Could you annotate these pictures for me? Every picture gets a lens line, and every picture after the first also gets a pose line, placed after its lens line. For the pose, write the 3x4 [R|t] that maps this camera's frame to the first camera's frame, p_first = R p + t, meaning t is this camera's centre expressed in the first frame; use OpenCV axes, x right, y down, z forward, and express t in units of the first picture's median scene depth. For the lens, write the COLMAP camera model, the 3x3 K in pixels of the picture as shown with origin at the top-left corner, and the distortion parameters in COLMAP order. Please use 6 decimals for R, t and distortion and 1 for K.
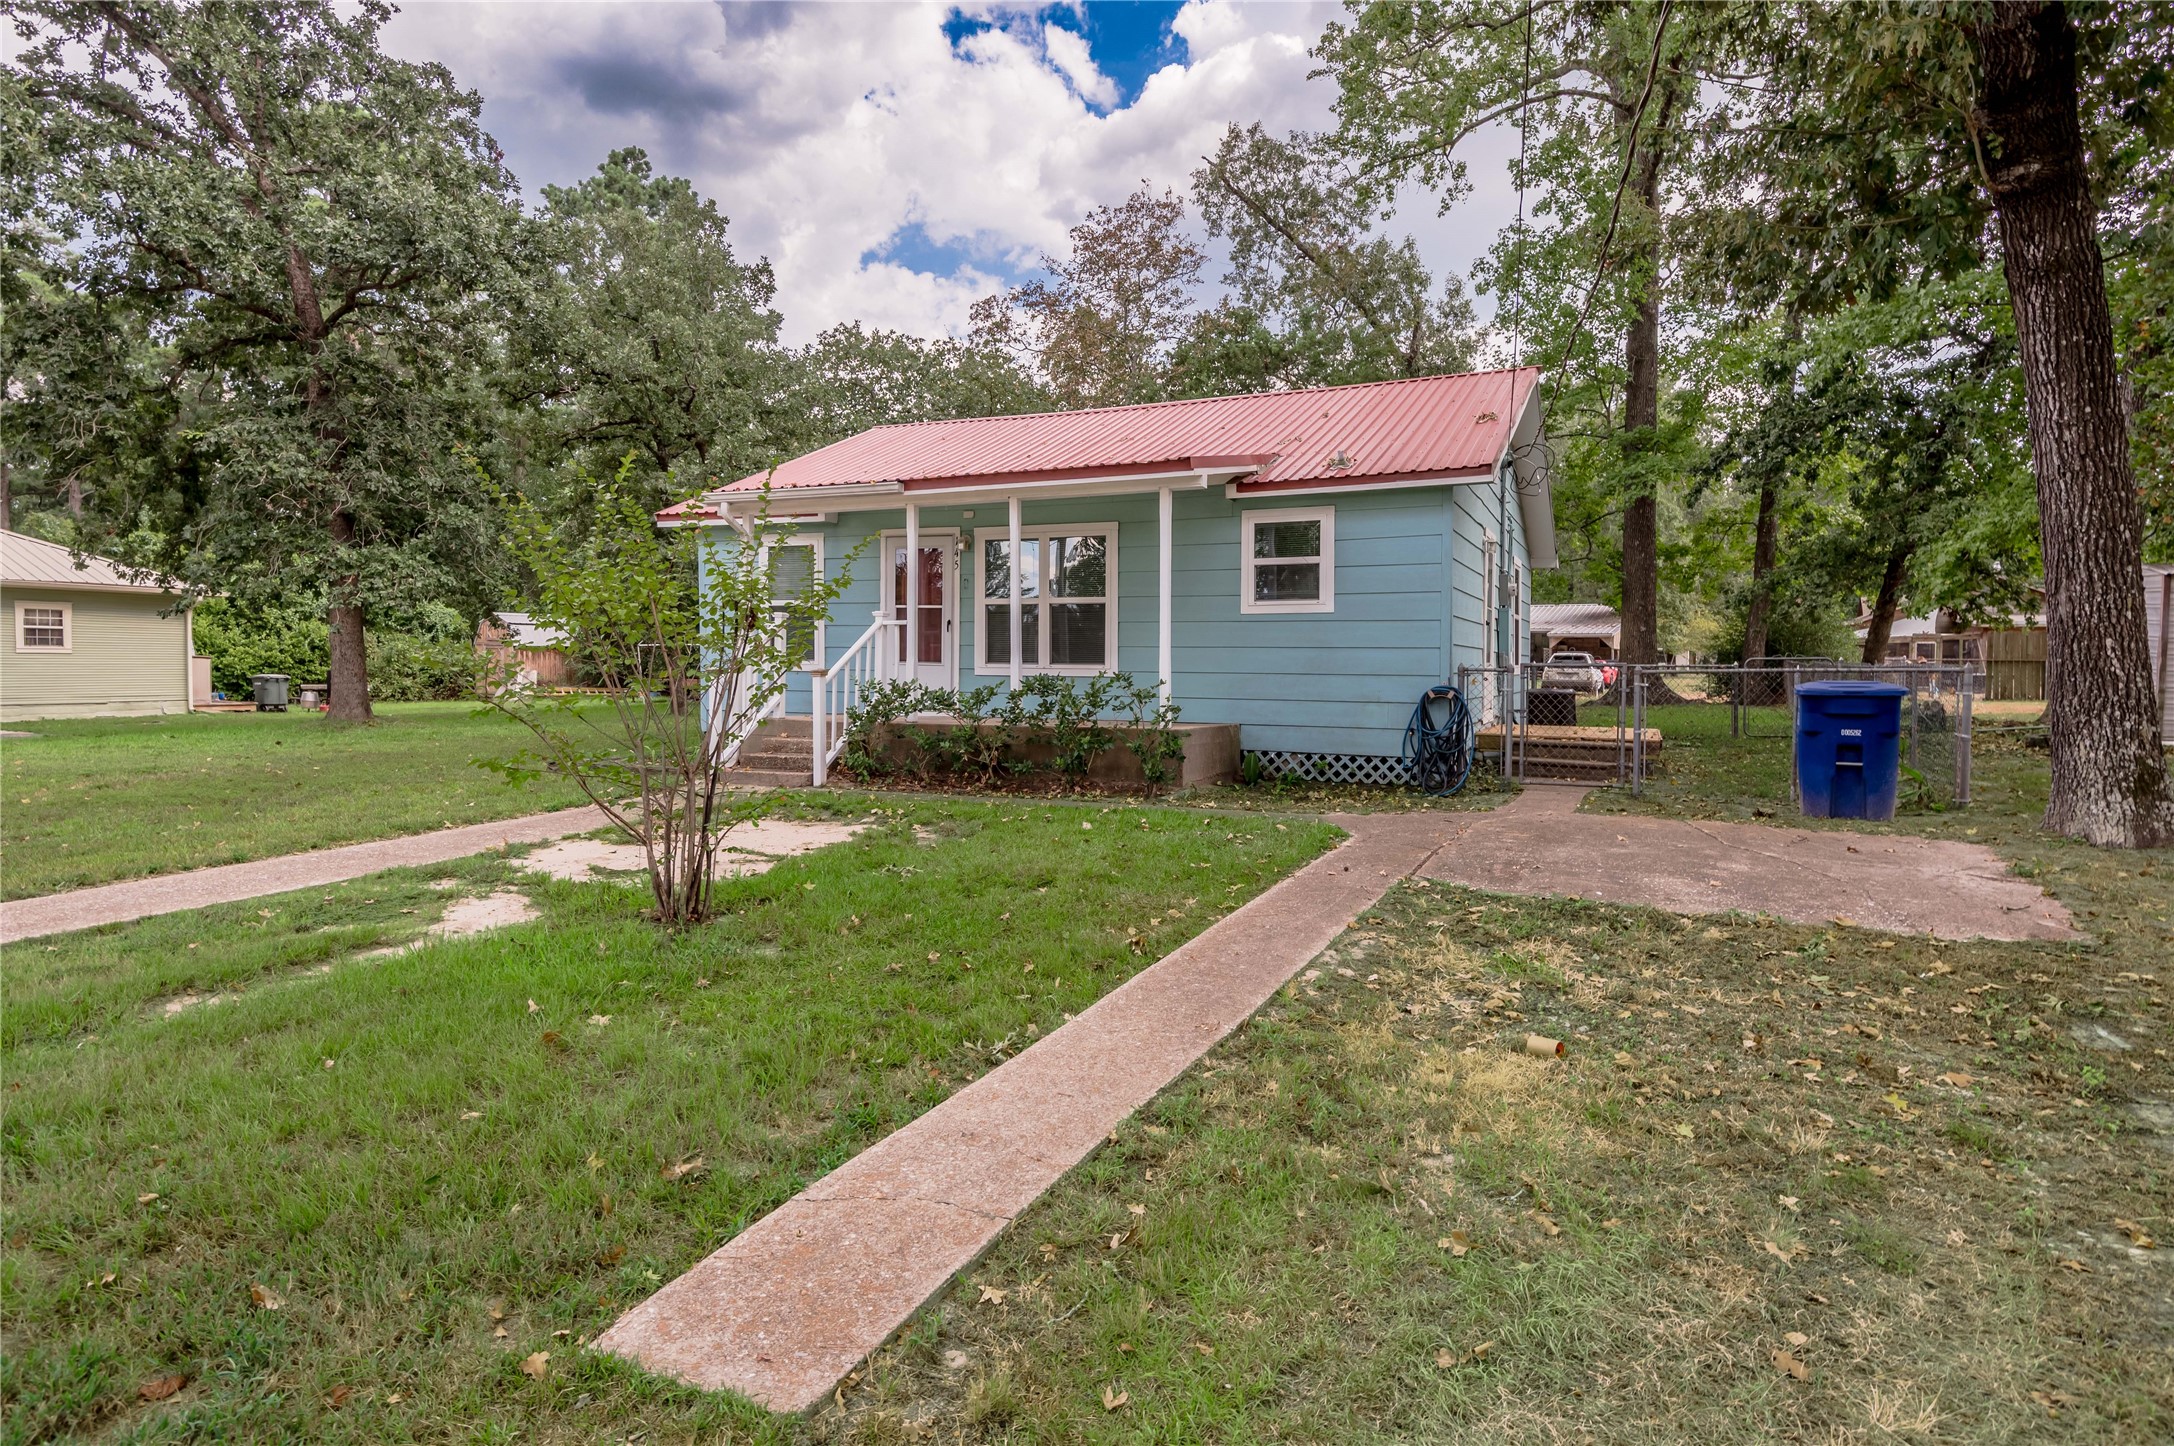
lens RADIAL K [[1191.3, 0, 1087.2], [0, 1191.3, 718.2], [0, 0, 1]] dist [-0.001812, -0.000082]
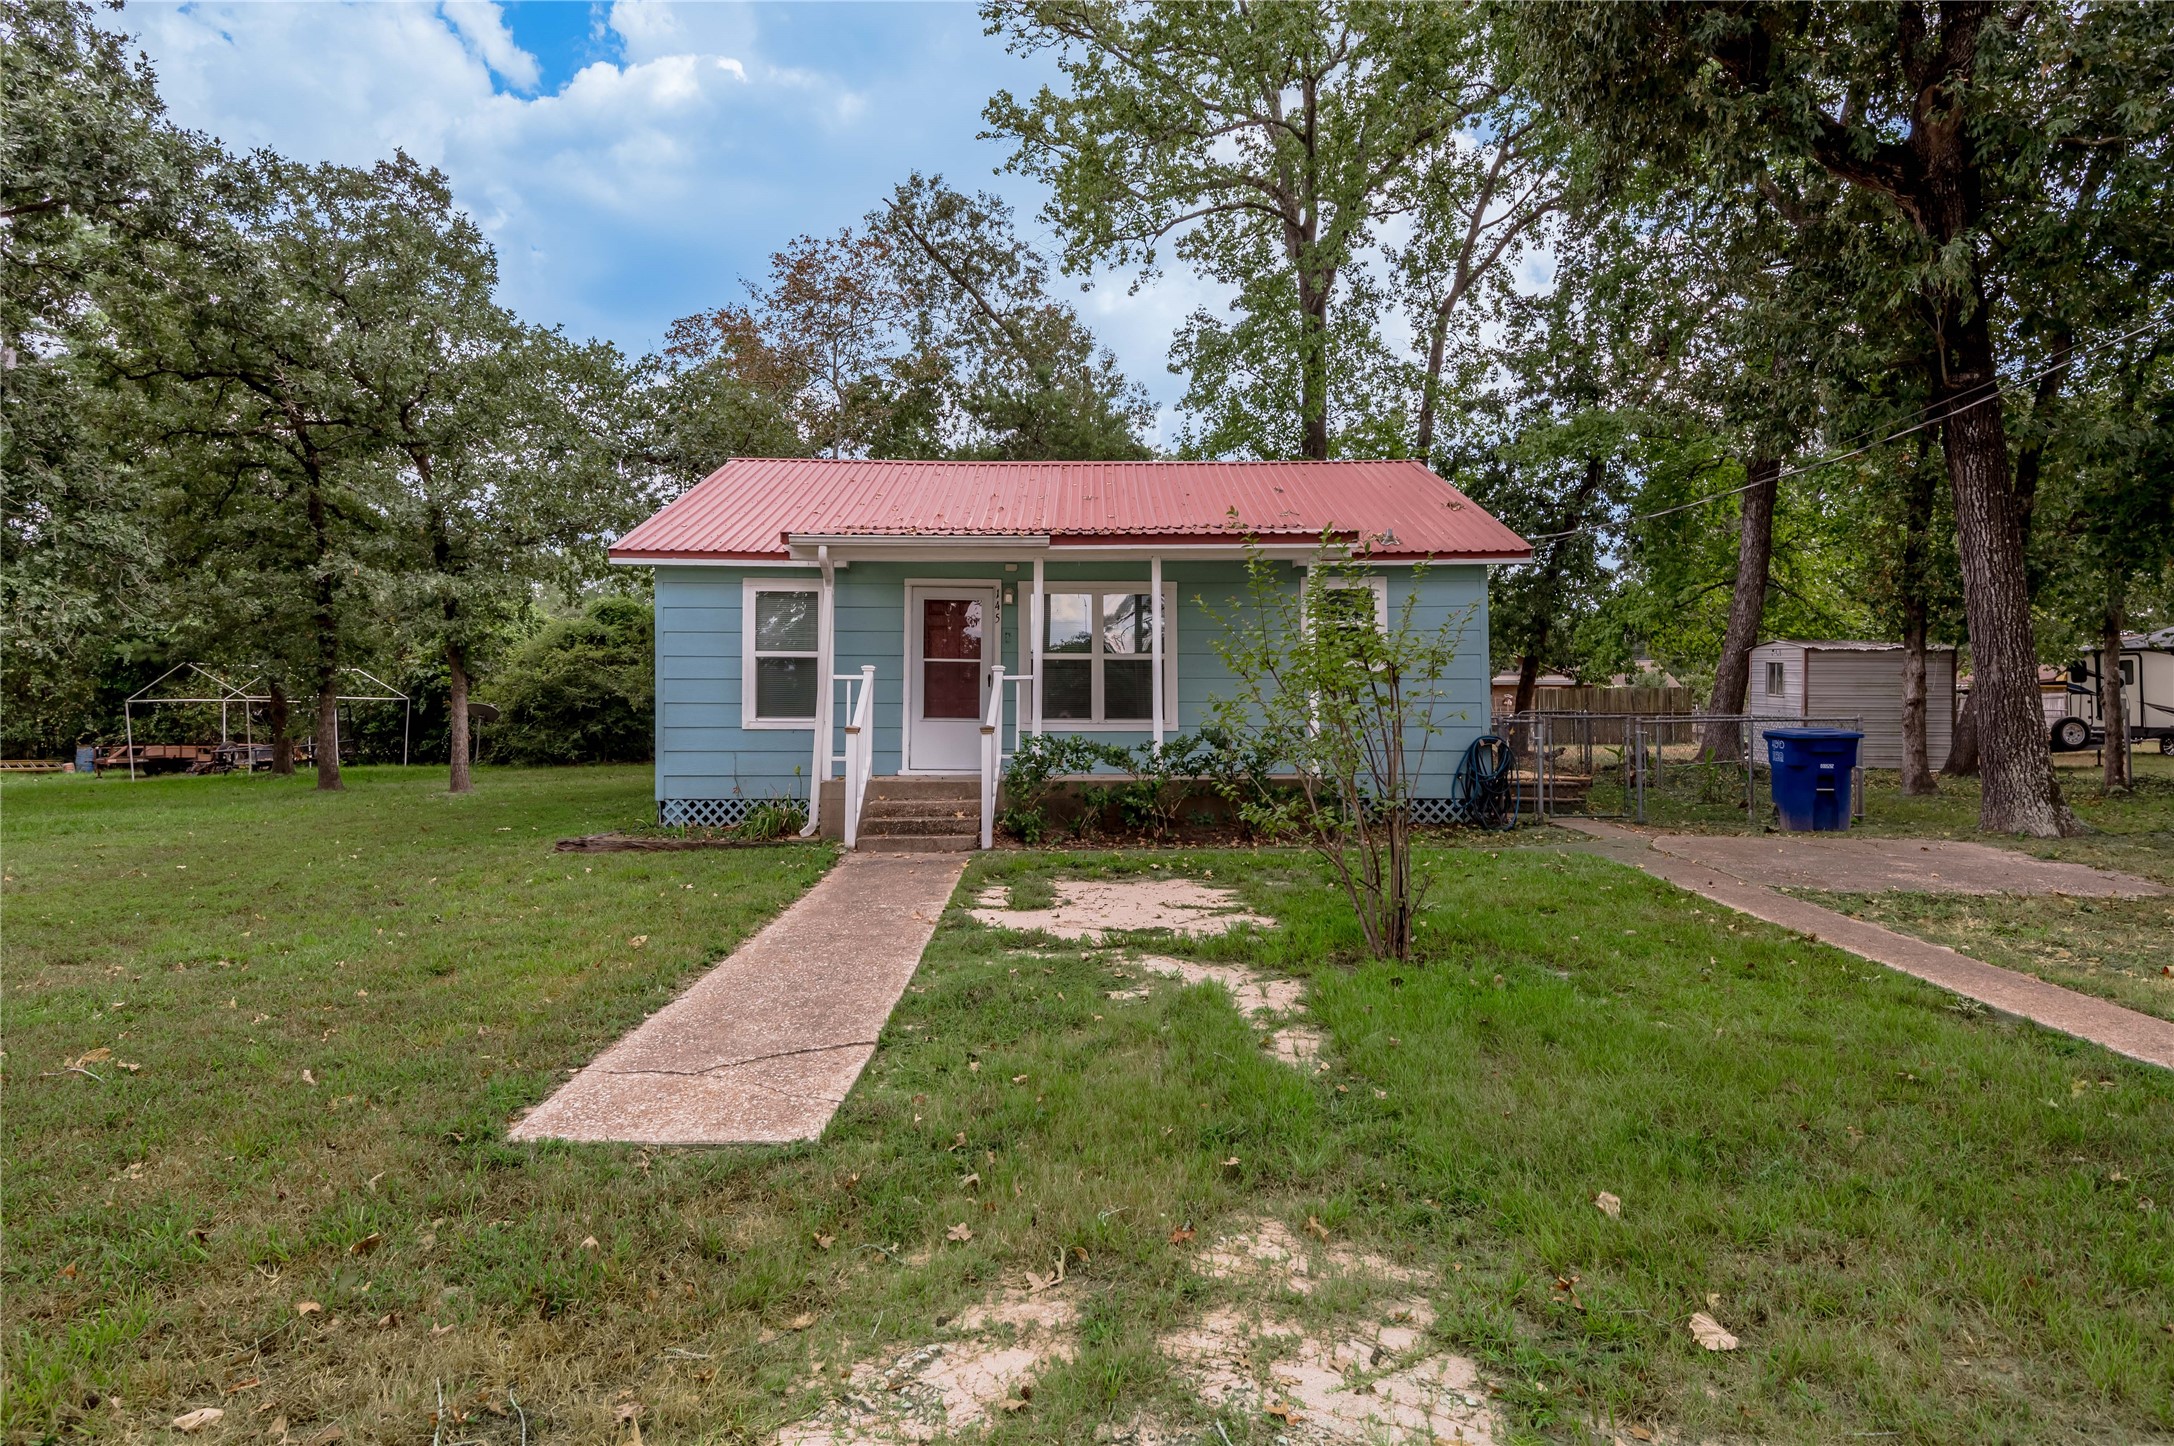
lens RADIAL K [[1257.4, 0, 1087.0], [0, 1257.4, 721.9], [0, 0, 1]] dist [0.004843, 0.000734]
pose [[0.904803, -0.007865, 0.425758, -0.482699], [0.026245, 0.998959, -0.037322, -0.004384], [-0.425021, 0.044943, 0.904067, 0.047128]]
